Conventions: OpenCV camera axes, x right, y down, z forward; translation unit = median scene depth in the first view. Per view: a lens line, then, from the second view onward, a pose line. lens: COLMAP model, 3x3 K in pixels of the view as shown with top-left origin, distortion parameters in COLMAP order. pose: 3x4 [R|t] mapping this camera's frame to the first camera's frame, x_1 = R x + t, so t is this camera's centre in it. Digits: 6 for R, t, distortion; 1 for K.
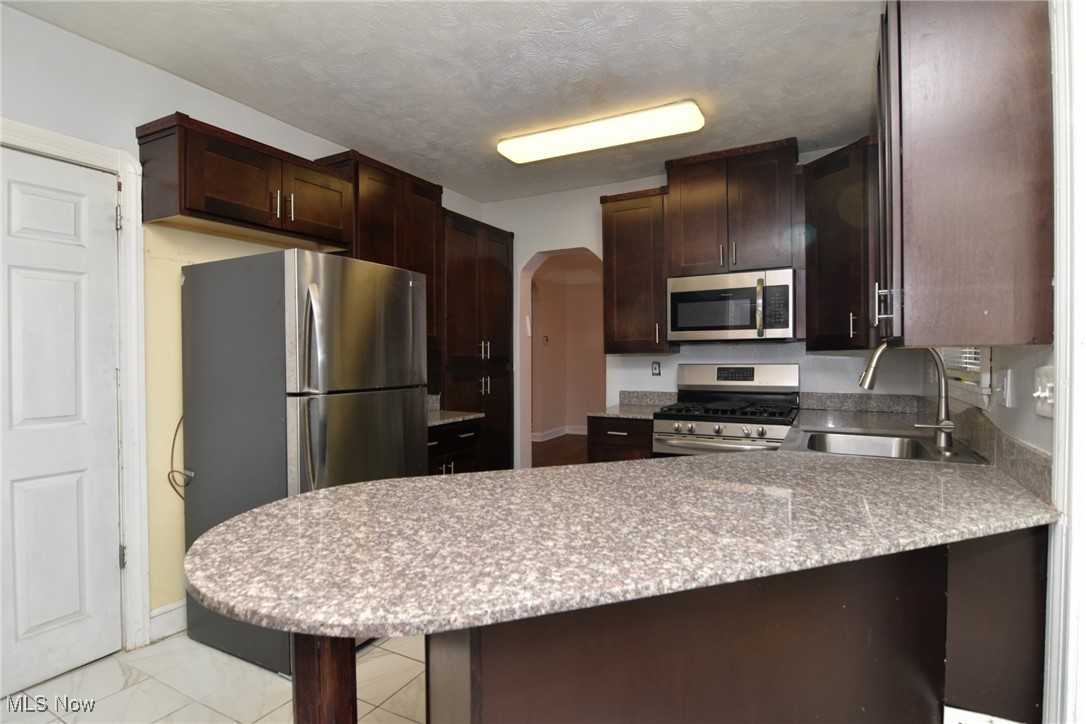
lens RADIAL K [[551.0, 0, 548.6], [0, 551.0, 357.1], [0, 0, 1]] dist [-0.010459, -0.007590]
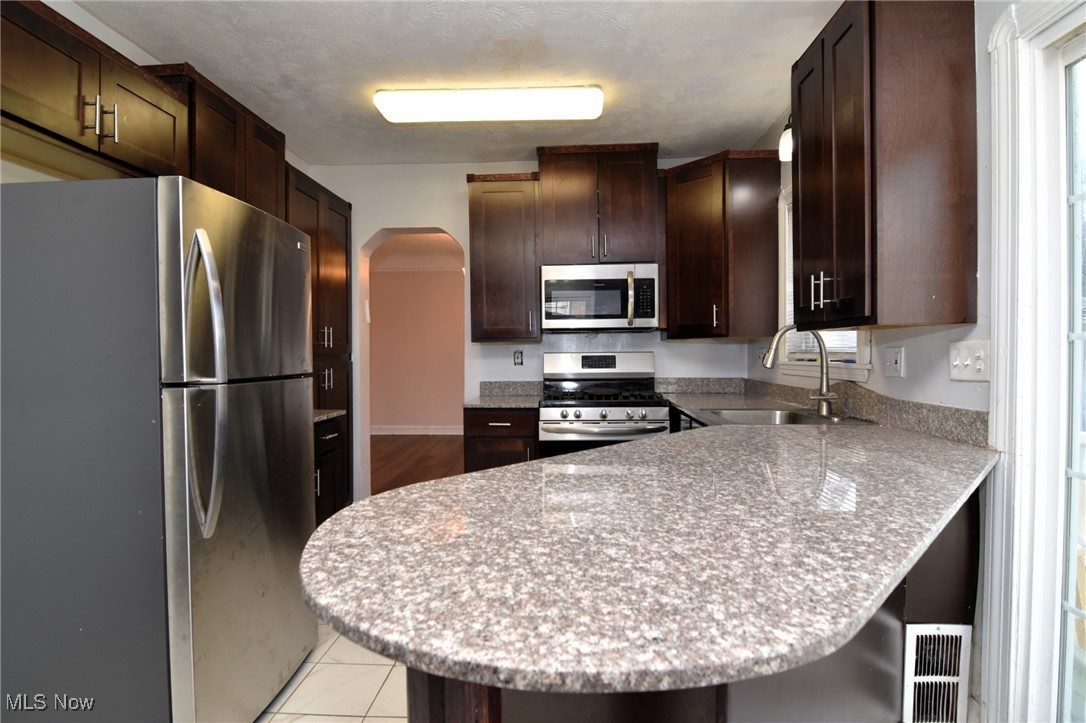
lens RADIAL K [[551.0, 0, 545.6], [0, 551.0, 359.8], [0, 0, 1]] dist [-0.010459, -0.007590]
pose [[0.902536, -0.004535, 0.430590, -0.315110], [0.001690, 0.999974, 0.006991, 0.029544], [-0.430611, -0.005582, 0.902521, 0.156678]]
